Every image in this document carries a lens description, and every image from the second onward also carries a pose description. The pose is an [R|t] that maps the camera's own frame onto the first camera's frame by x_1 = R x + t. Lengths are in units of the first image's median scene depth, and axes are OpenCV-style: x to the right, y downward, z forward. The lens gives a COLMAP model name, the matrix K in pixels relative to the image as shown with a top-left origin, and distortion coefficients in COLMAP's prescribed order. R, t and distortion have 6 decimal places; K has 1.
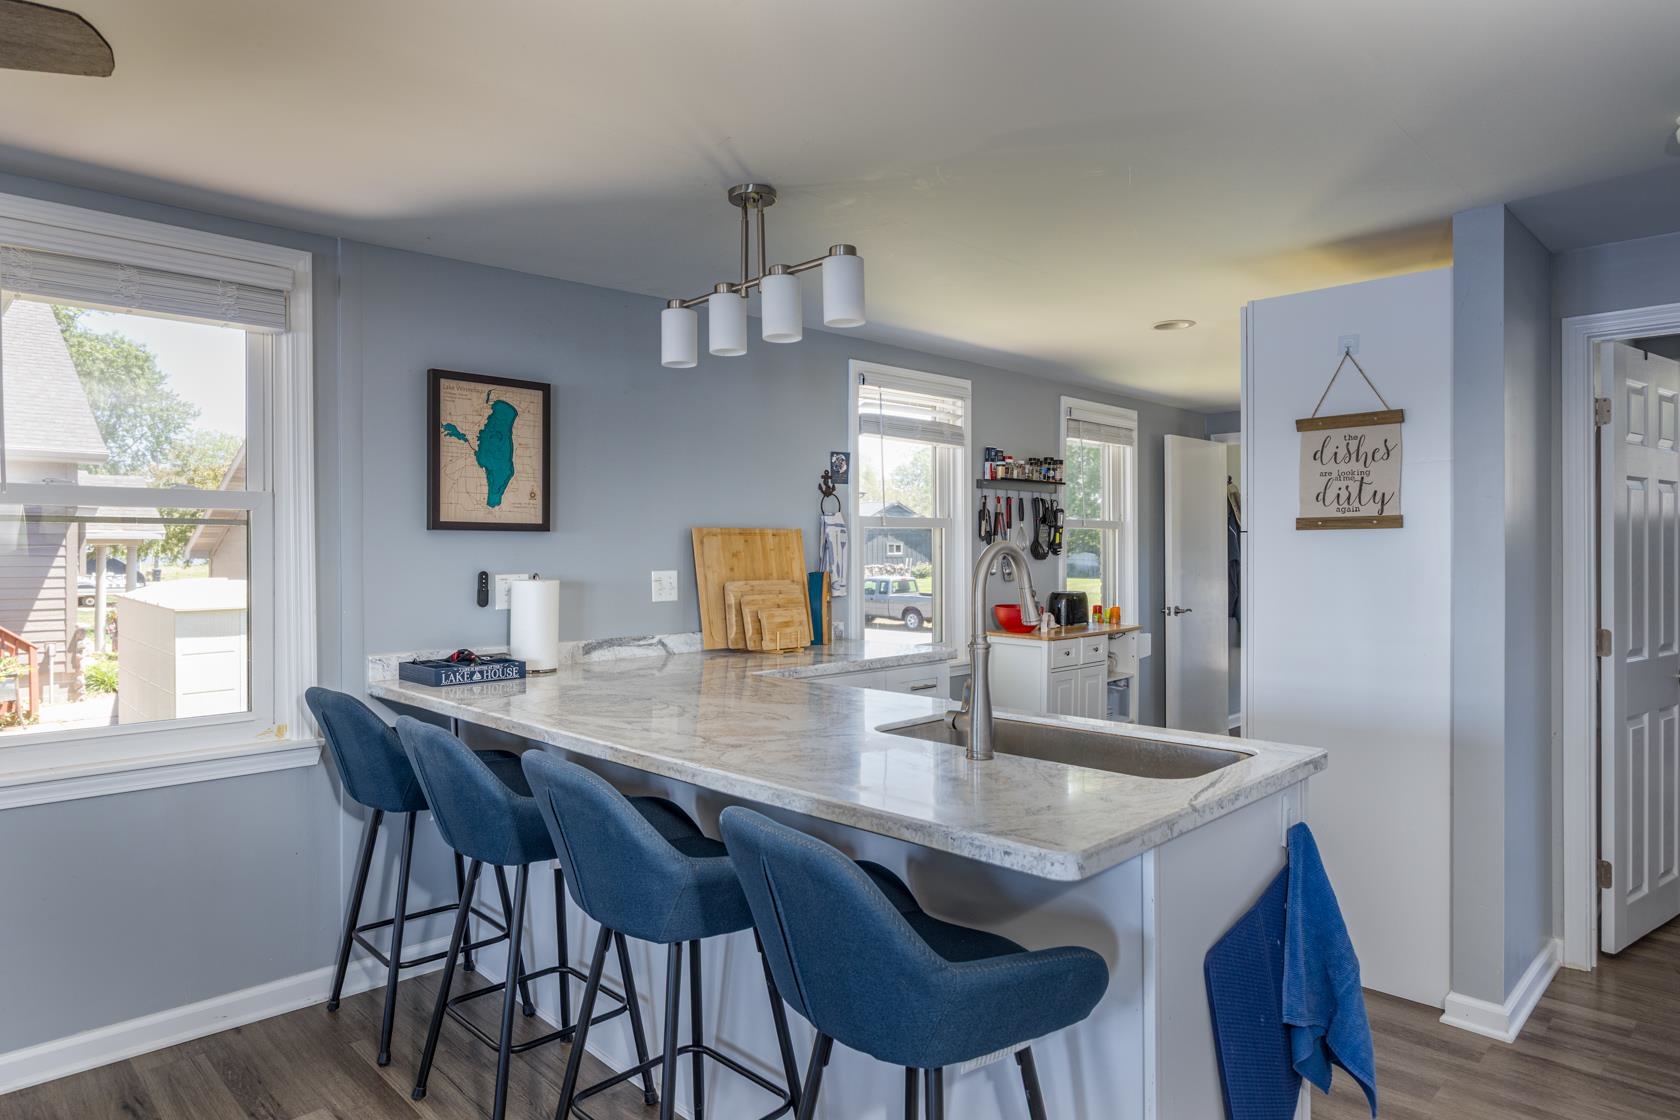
lens RADIAL K [[1005.3, 0, 867.7], [0, 1005.3, 549.9], [0, 0, 1]] dist [-0.006184, 0.001624]
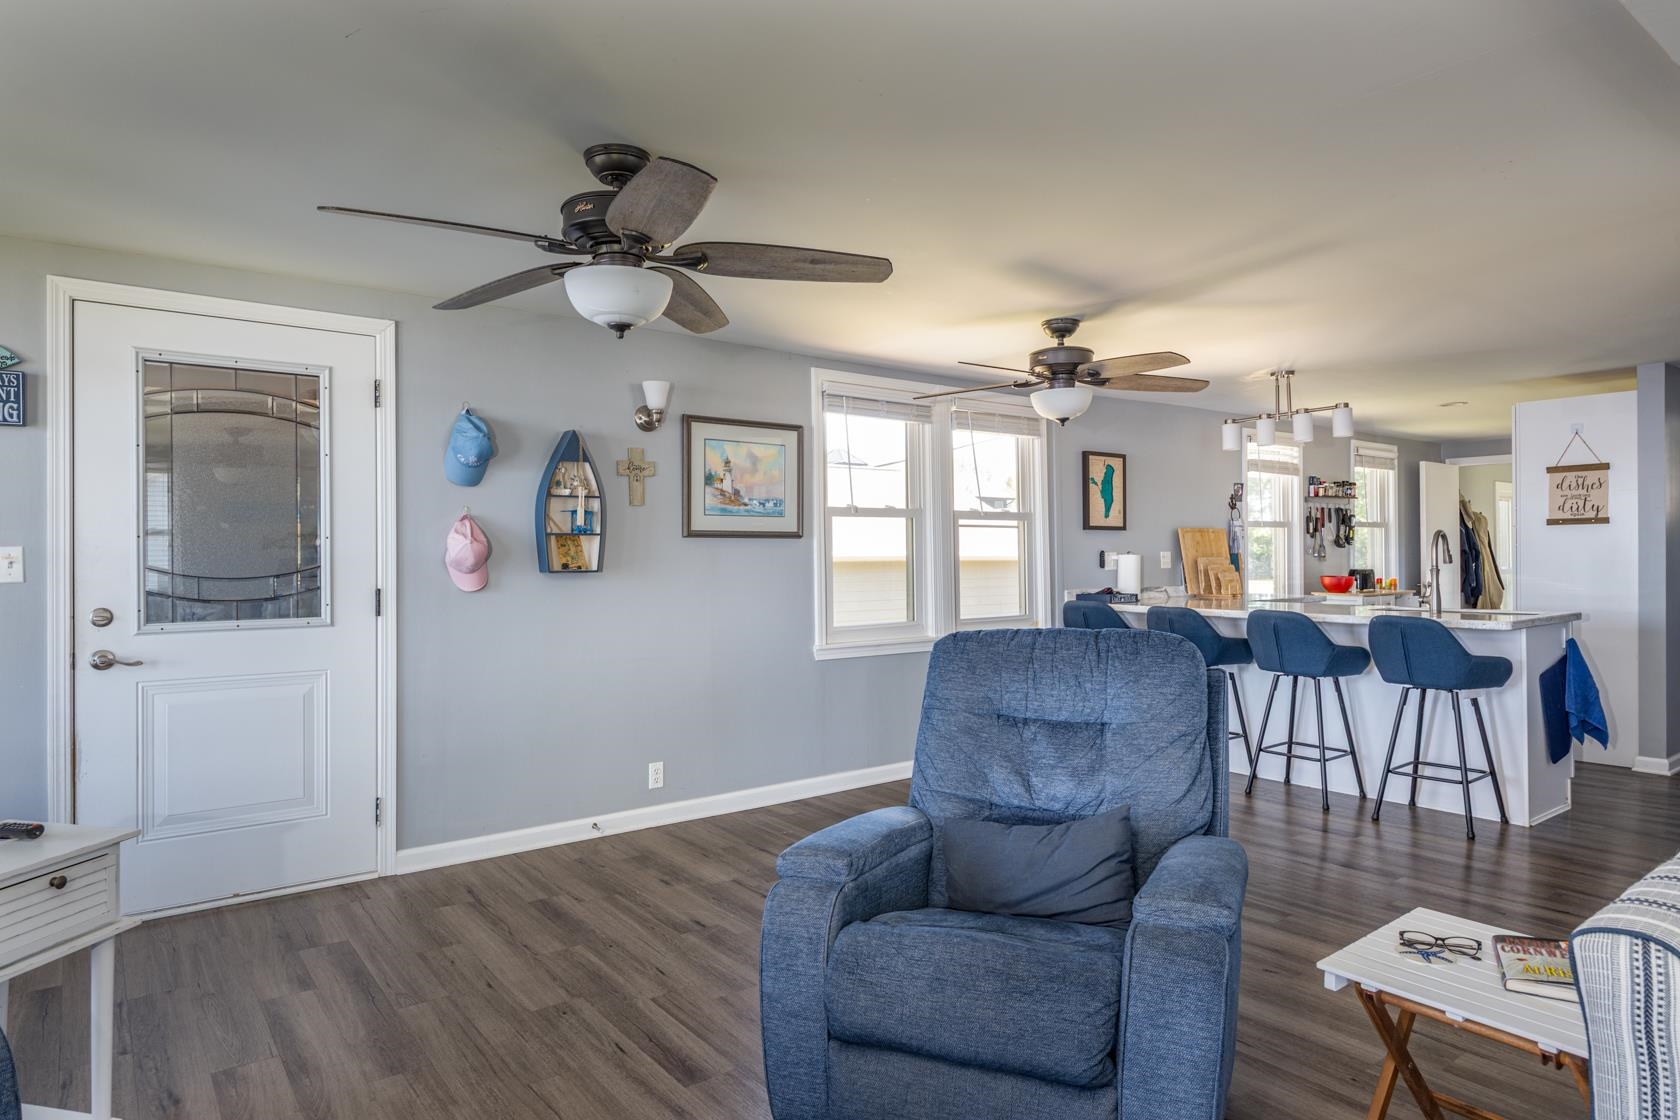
lens RADIAL K [[1005.3, 0, 834.2], [0, 1005.3, 560.7], [0, 0, 1]] dist [-0.006184, 0.001624]
pose [[0.988455, -0.005369, -0.151421, -0.523713], [0.006159, 0.999970, 0.004748, 0.025068], [0.151390, -0.005625, 0.988458, -0.913439]]
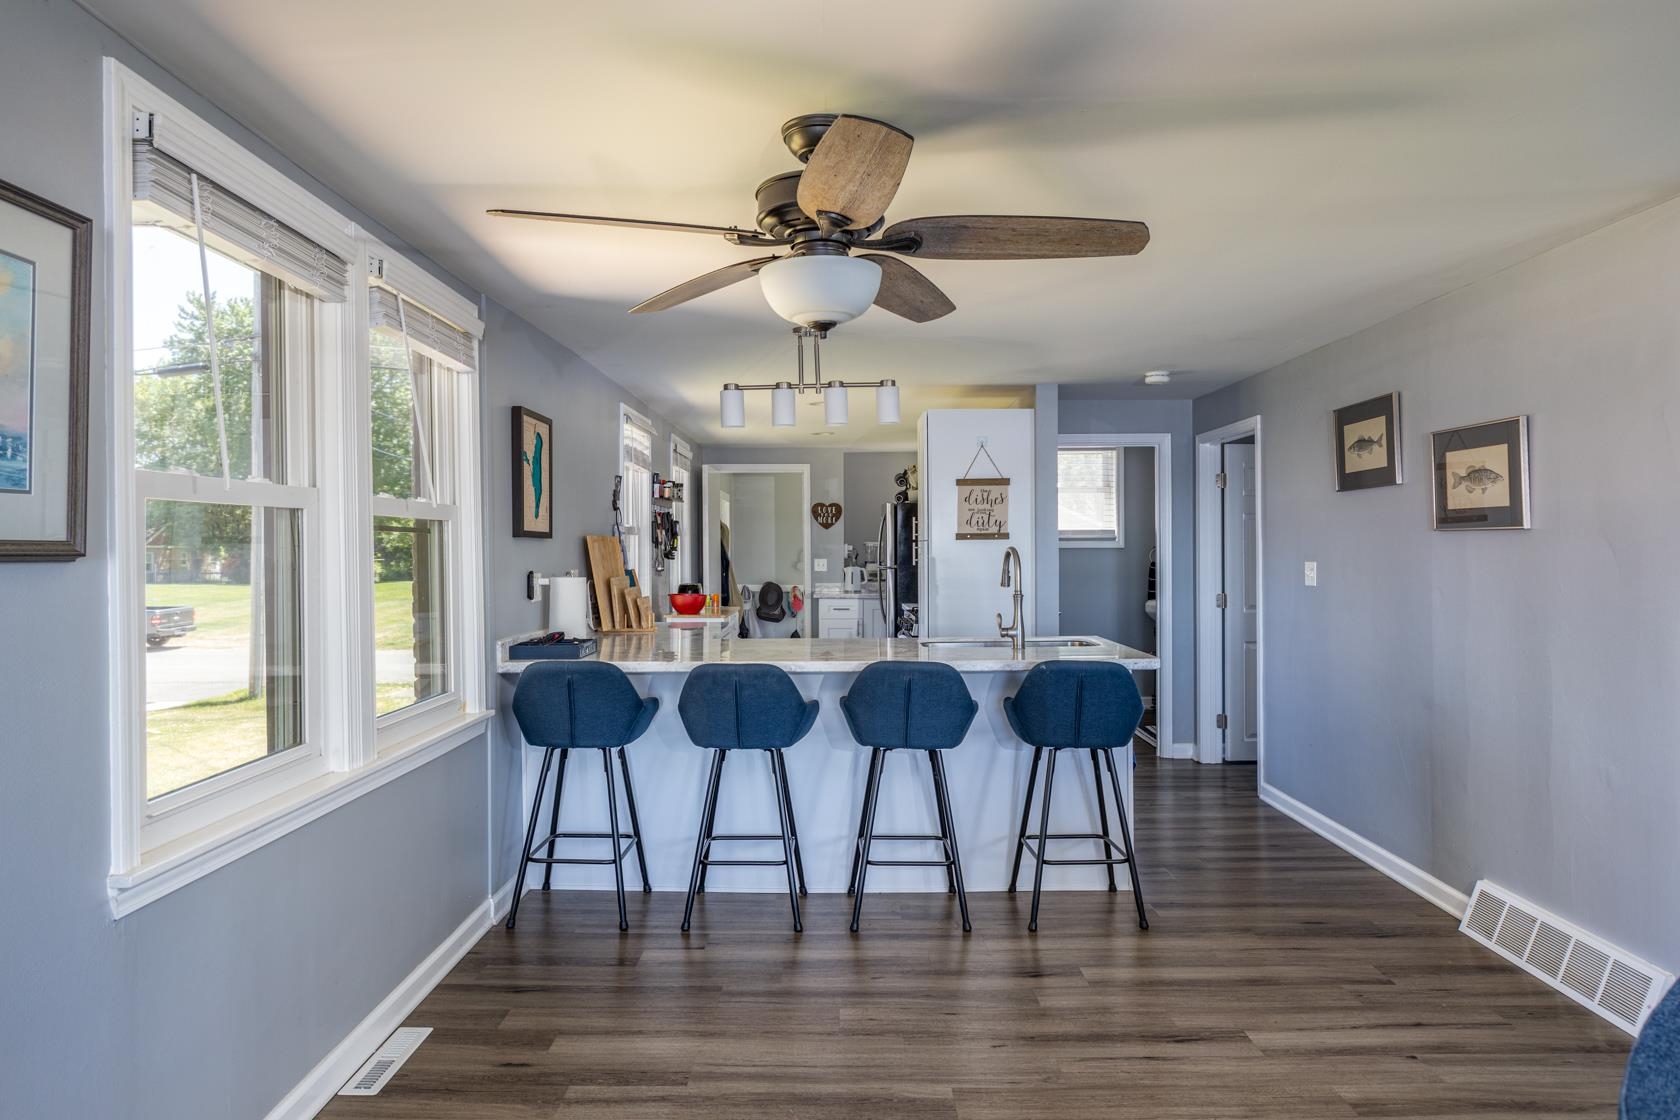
lens RADIAL K [[1005.3, 0, 839.9], [0, 1005.3, 556.5], [0, 0, 1]] dist [-0.006184, 0.001624]
pose [[0.720866, -0.007287, 0.693037, -0.833971], [0.003439, 0.999970, 0.006937, -0.002648], [-0.693066, -0.002617, 0.720869, -0.136556]]
